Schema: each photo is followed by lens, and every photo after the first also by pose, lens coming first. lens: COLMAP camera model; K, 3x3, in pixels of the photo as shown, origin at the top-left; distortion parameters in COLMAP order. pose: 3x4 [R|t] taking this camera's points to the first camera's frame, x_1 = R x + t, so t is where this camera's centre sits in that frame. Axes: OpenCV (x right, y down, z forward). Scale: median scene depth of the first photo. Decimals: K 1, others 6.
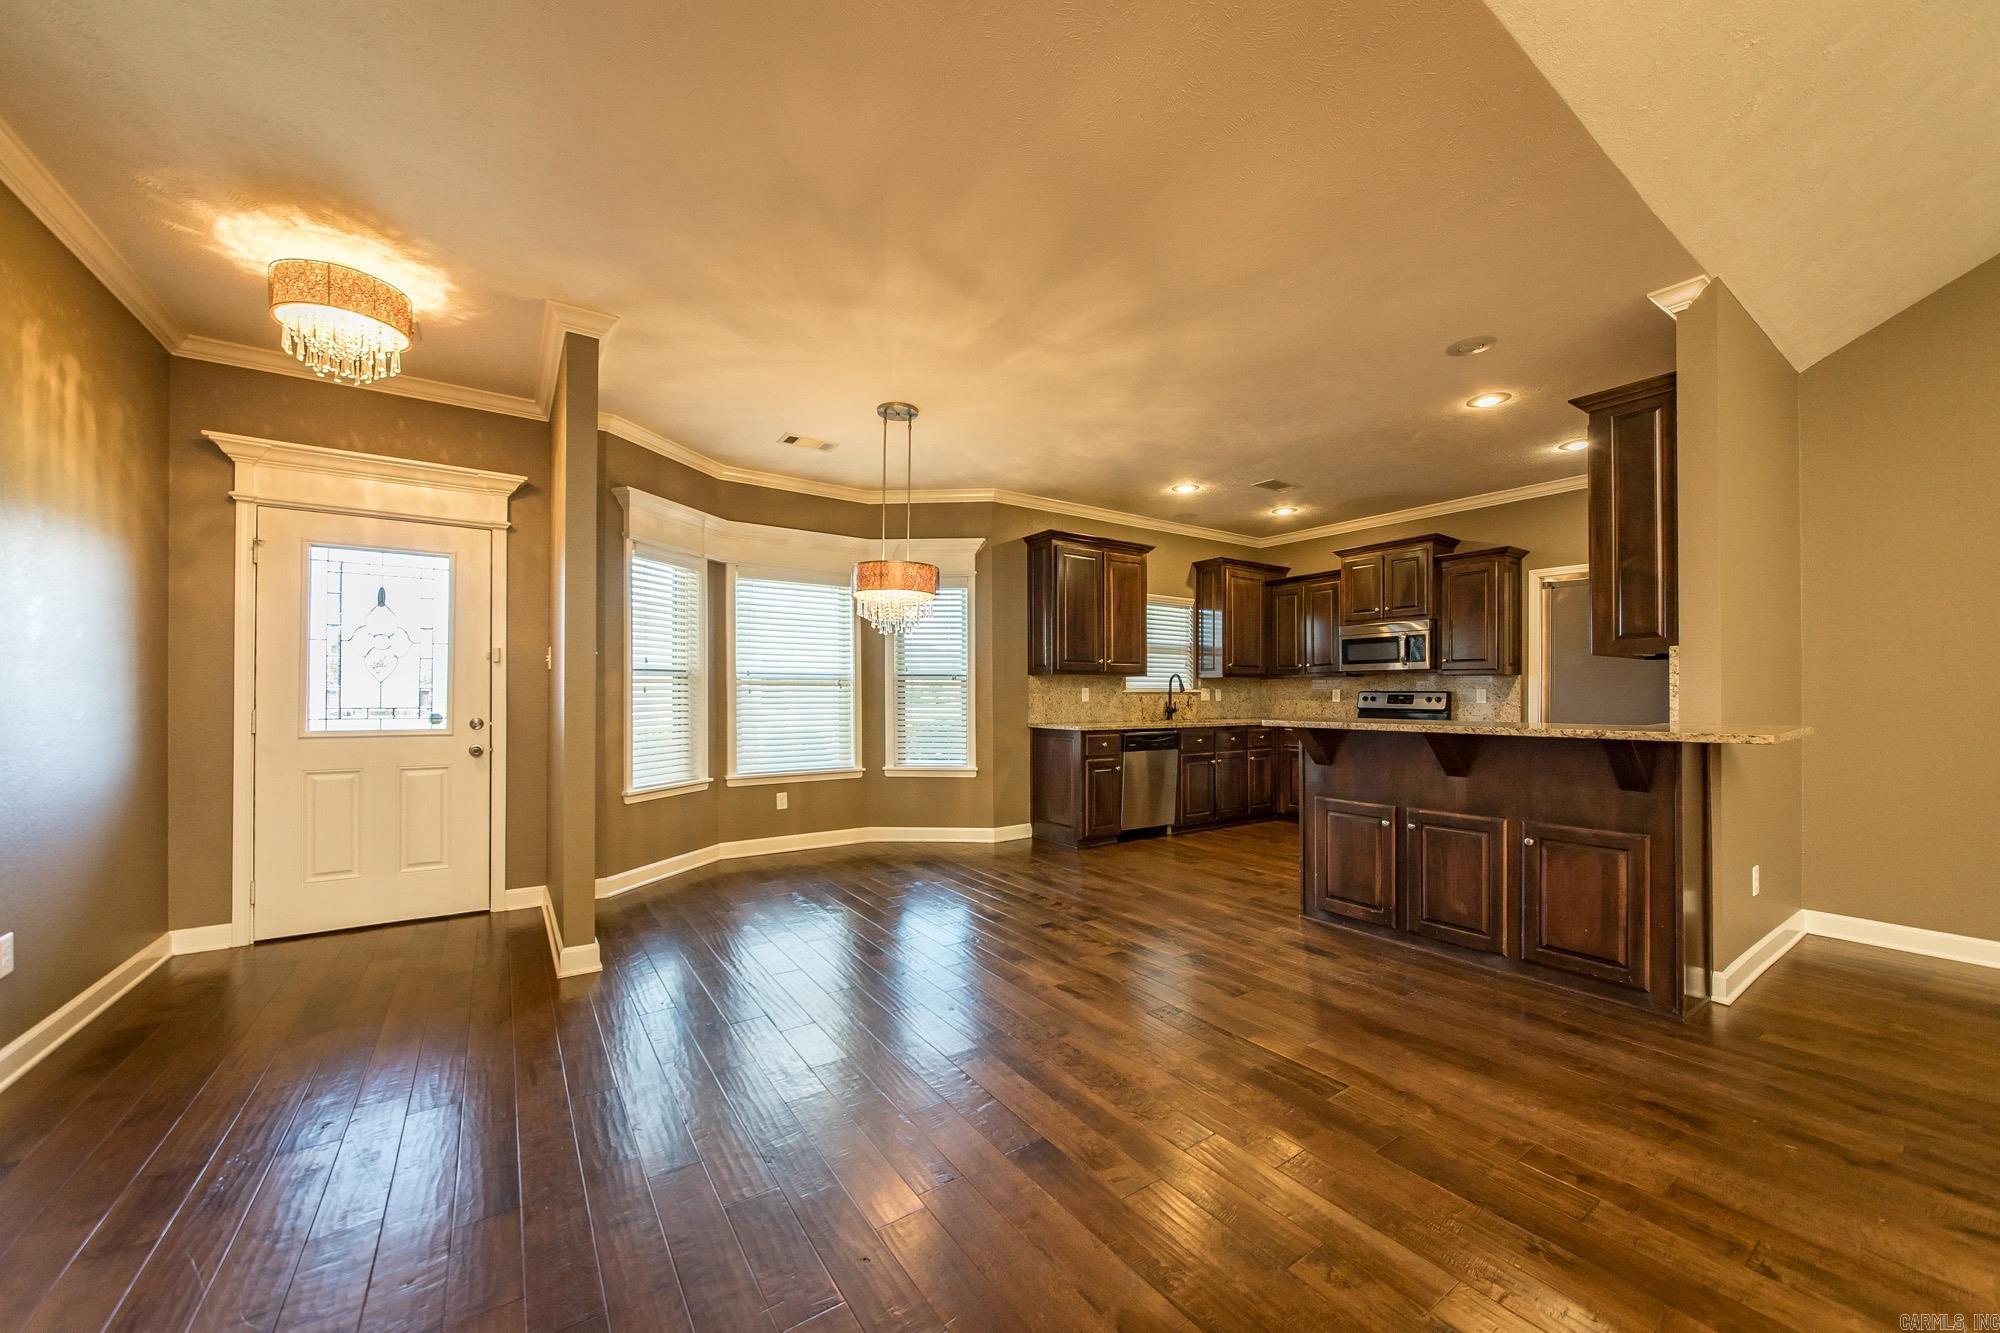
lens RADIAL K [[734.8, 0, 995.1], [0, 734.8, 689.5], [0, 0, 1]] dist [-0.002915, -0.000223]
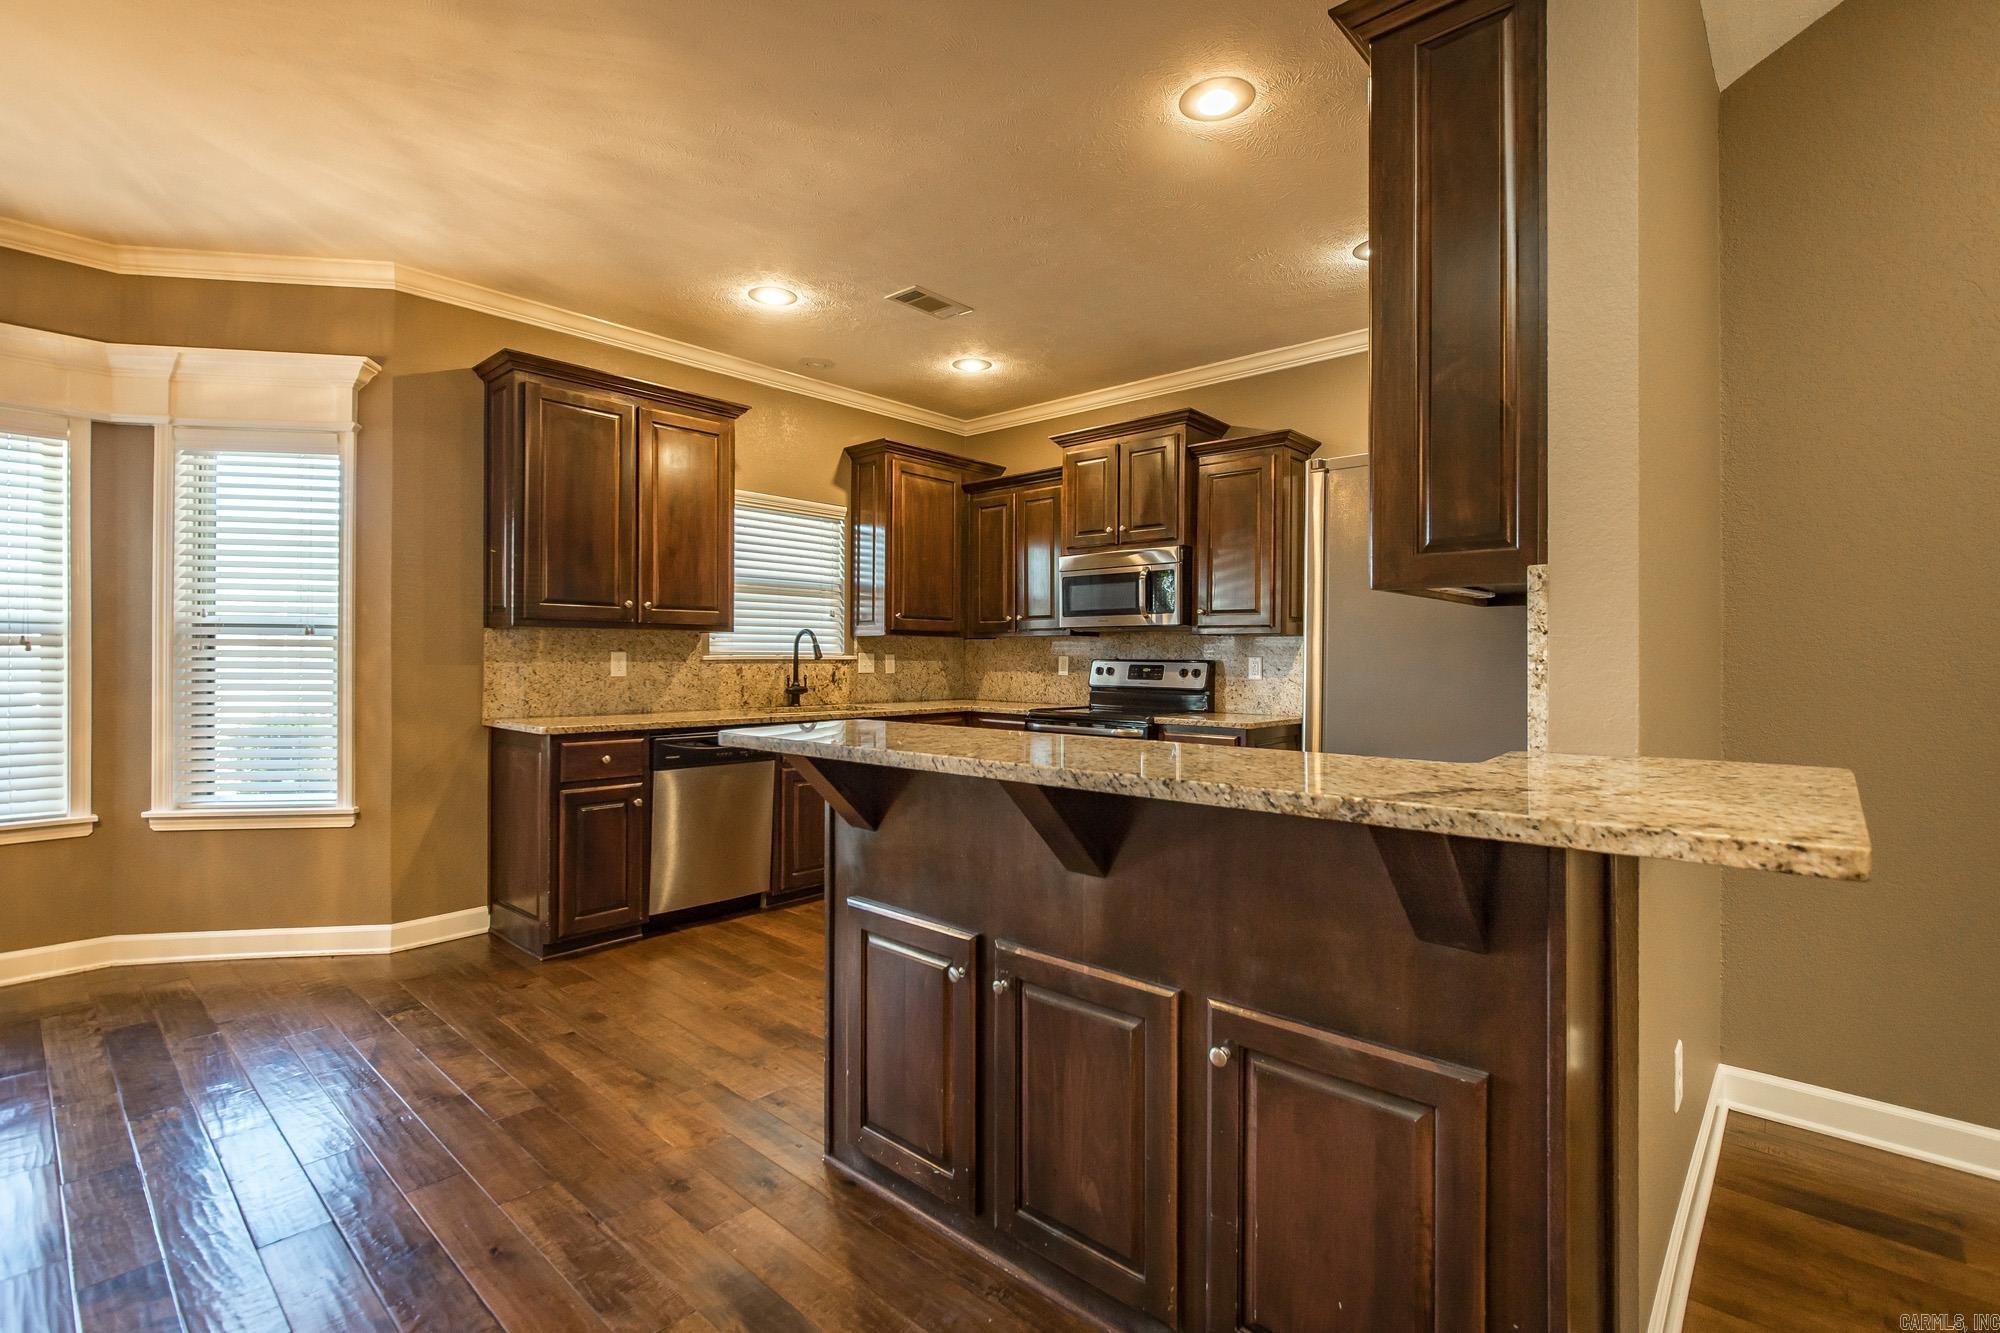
lens RADIAL K [[907.1, 0, 974.9], [0, 907.1, 651.1], [0, 0, 1]] dist [-0.000216, -0.000090]
pose [[0.975385, 0.005495, 0.220440, 0.254207], [-0.005419, 0.999985, -0.000950, -0.004003], [-0.220442, -0.000268, 0.975400, 0.287414]]
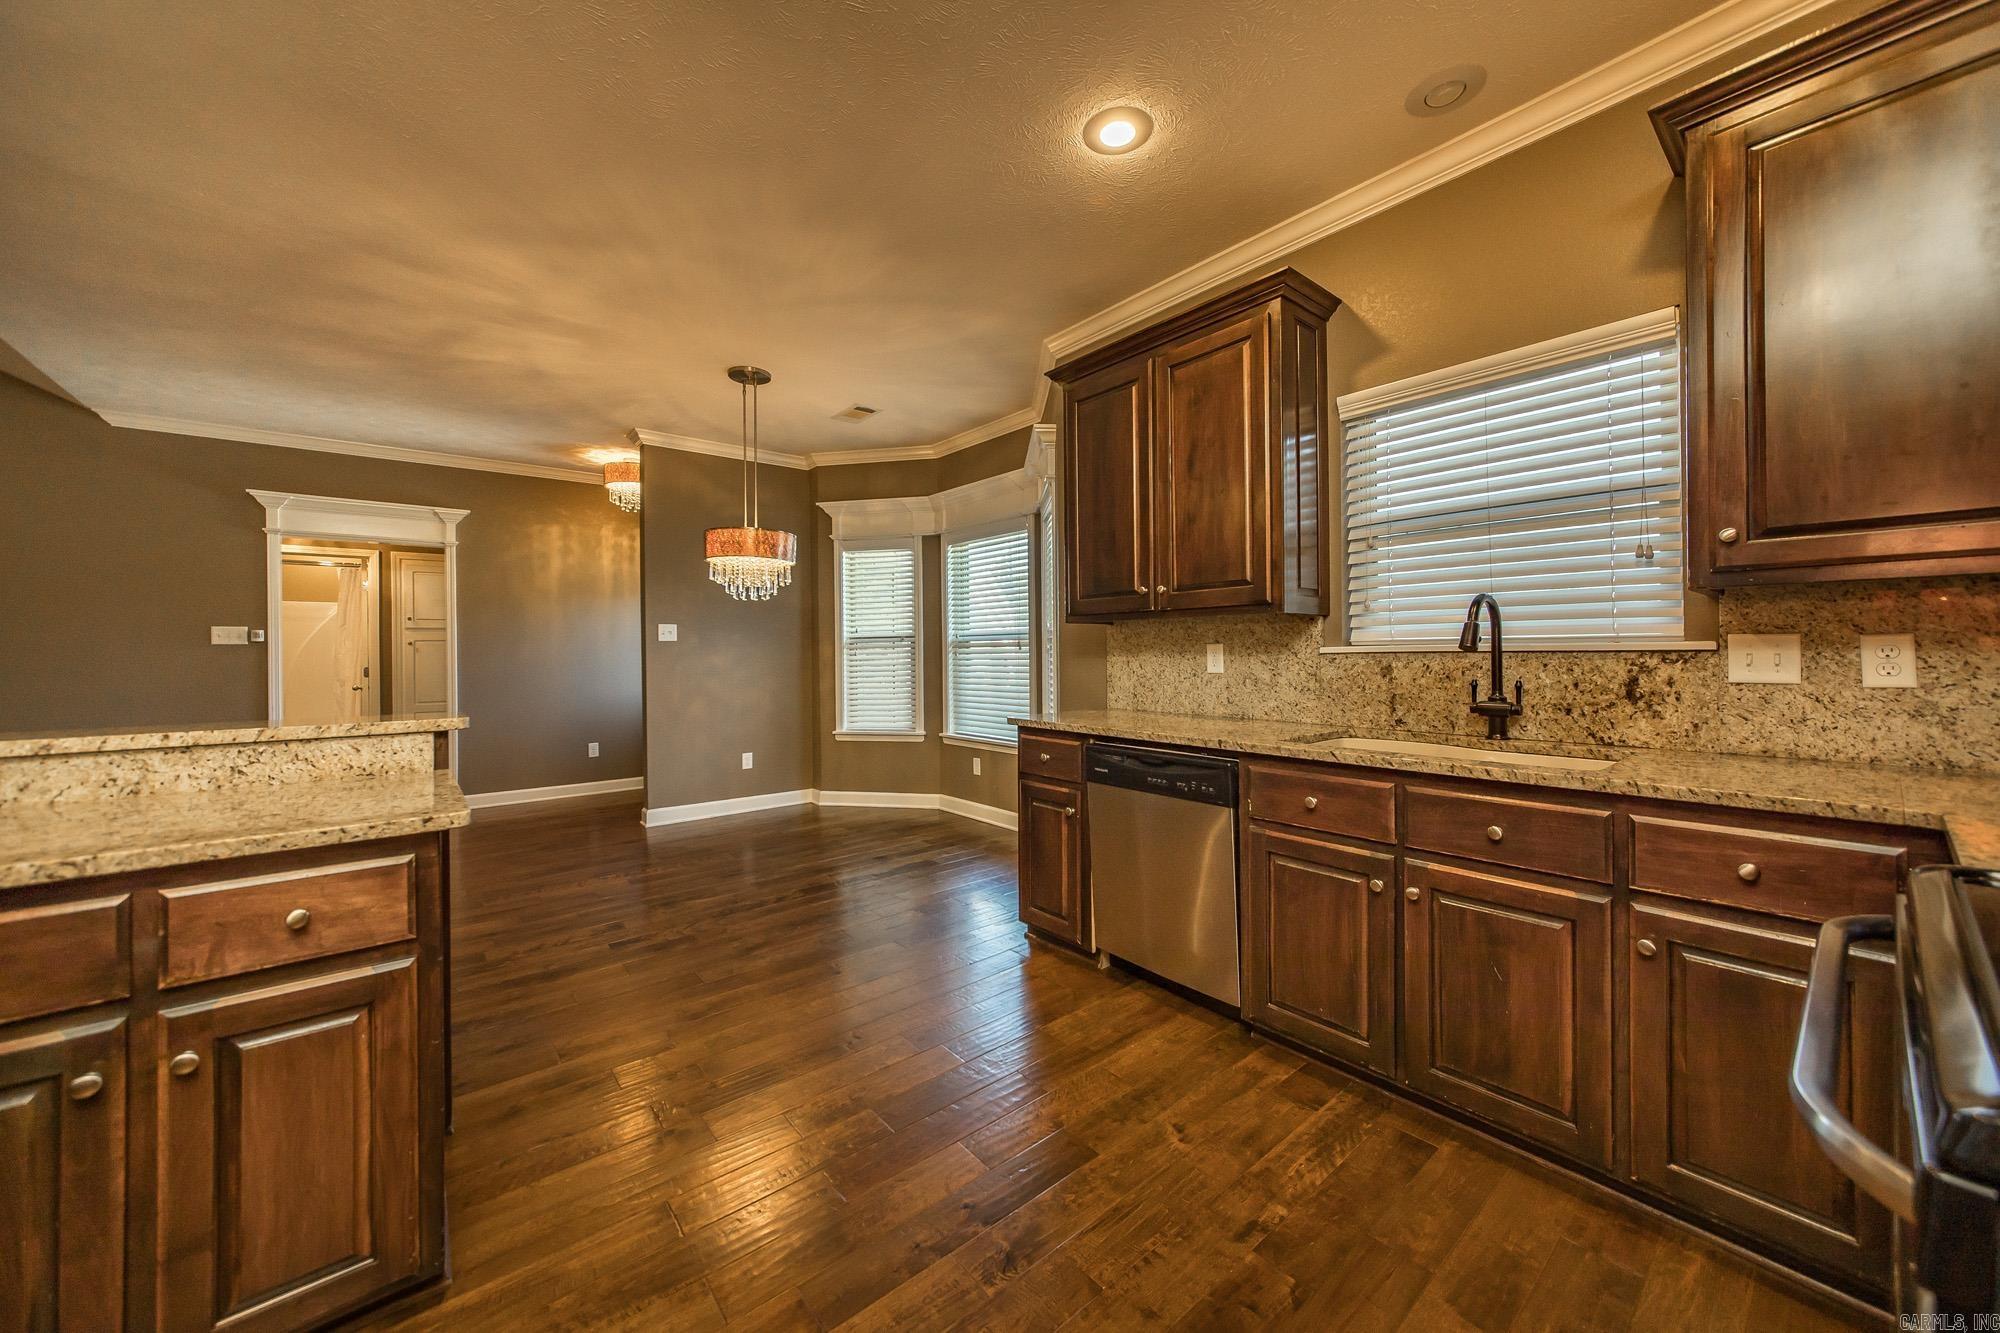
lens RADIAL K [[723.5, 0, 995.0], [0, 723.5, 647.8], [0, 0, 1]] dist [0.000877, 0.000014]
pose [[0.097622, -0.005854, -0.995206, 0.621012], [0.015711, 0.999867, -0.004341, -0.000152], [0.995100, -0.015212, 0.097701, 0.876782]]
